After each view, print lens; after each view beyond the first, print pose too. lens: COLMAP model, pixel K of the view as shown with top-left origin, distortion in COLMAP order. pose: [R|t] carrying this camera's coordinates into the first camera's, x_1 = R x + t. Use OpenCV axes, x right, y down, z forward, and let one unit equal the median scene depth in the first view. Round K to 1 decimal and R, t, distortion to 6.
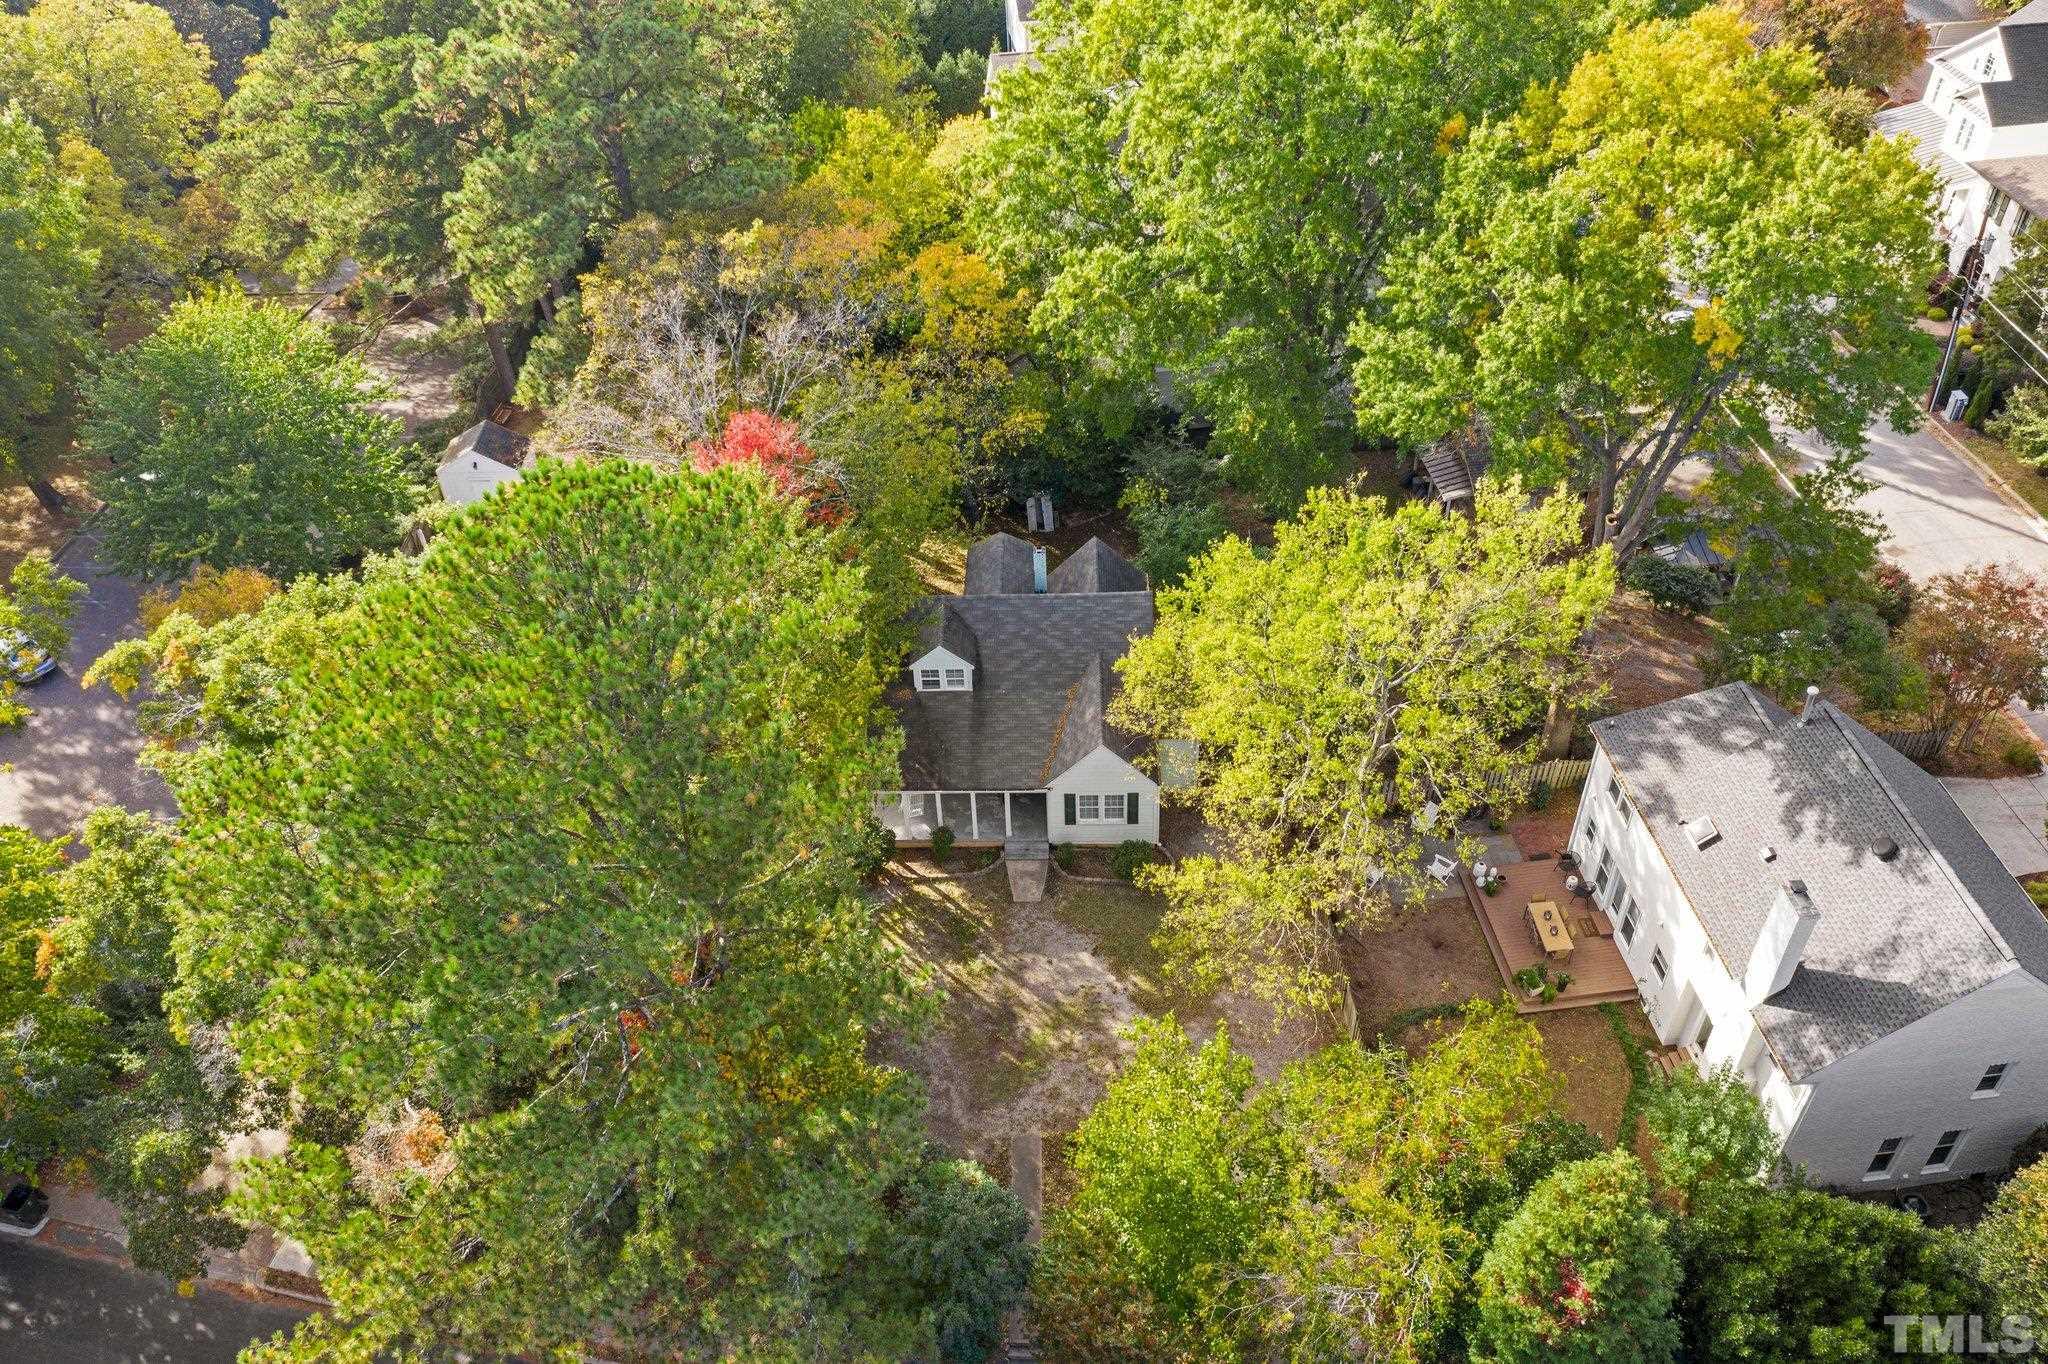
lens RADIAL K [[1625.9, 0, 1024.0], [0, 1625.9, 682.0], [0, 0, 1]] dist [0.000944, -0.002939]
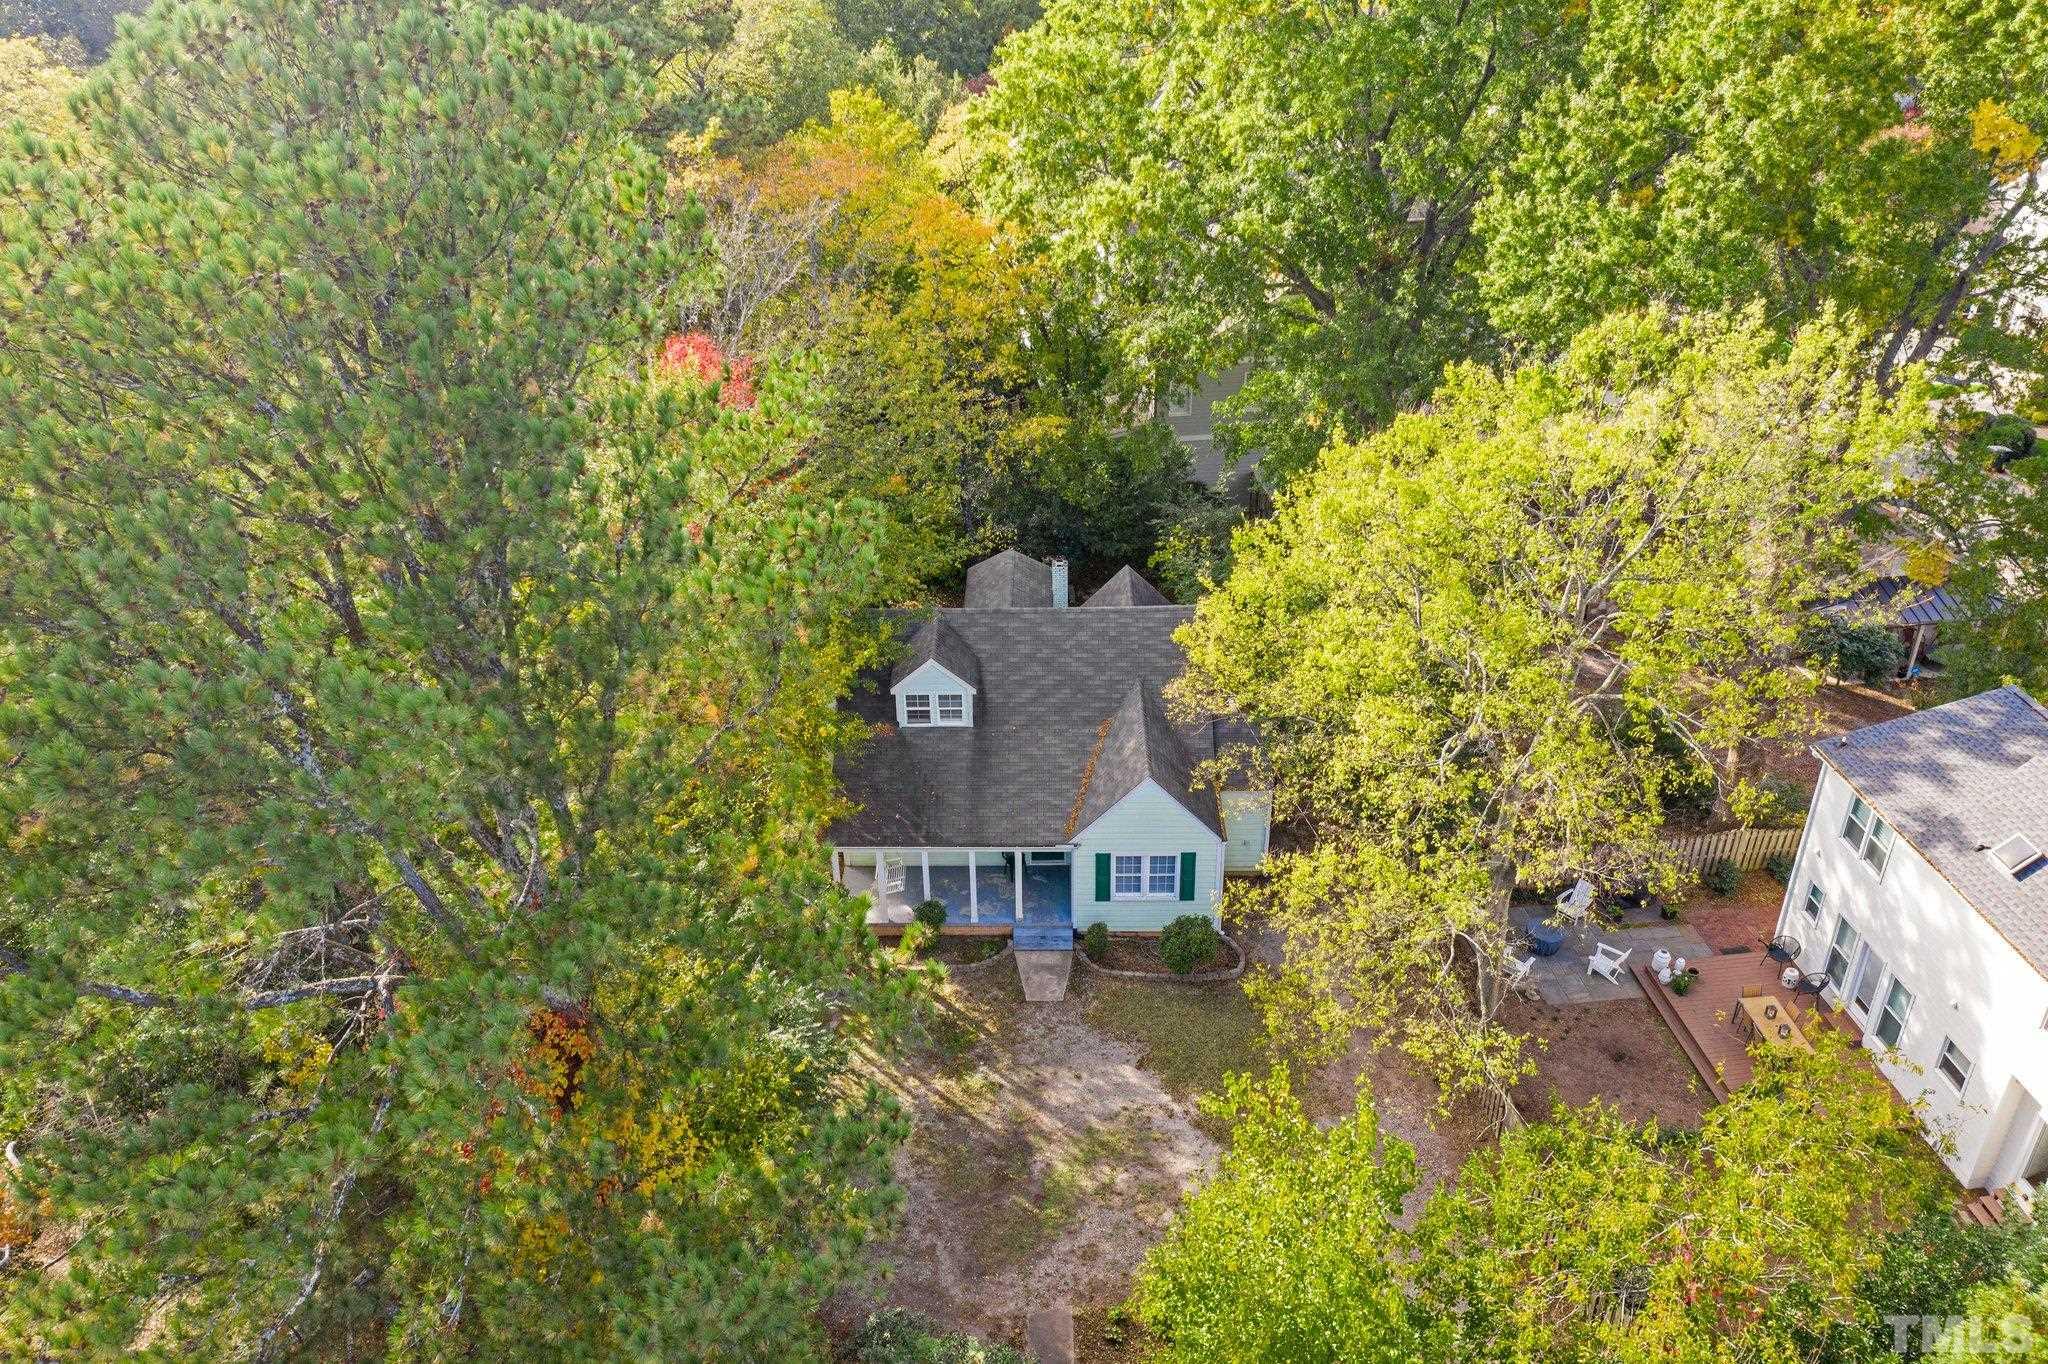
lens RADIAL K [[1625.9, 0, 1024.0], [0, 1625.9, 682.0], [0, 0, 1]] dist [0.000944, -0.002939]
pose [[0.999866, 0.011441, 0.011745, -0.018198], [-0.009024, 0.982053, -0.188387, 0.136780], [-0.013690, 0.188256, 0.982025, 0.267199]]
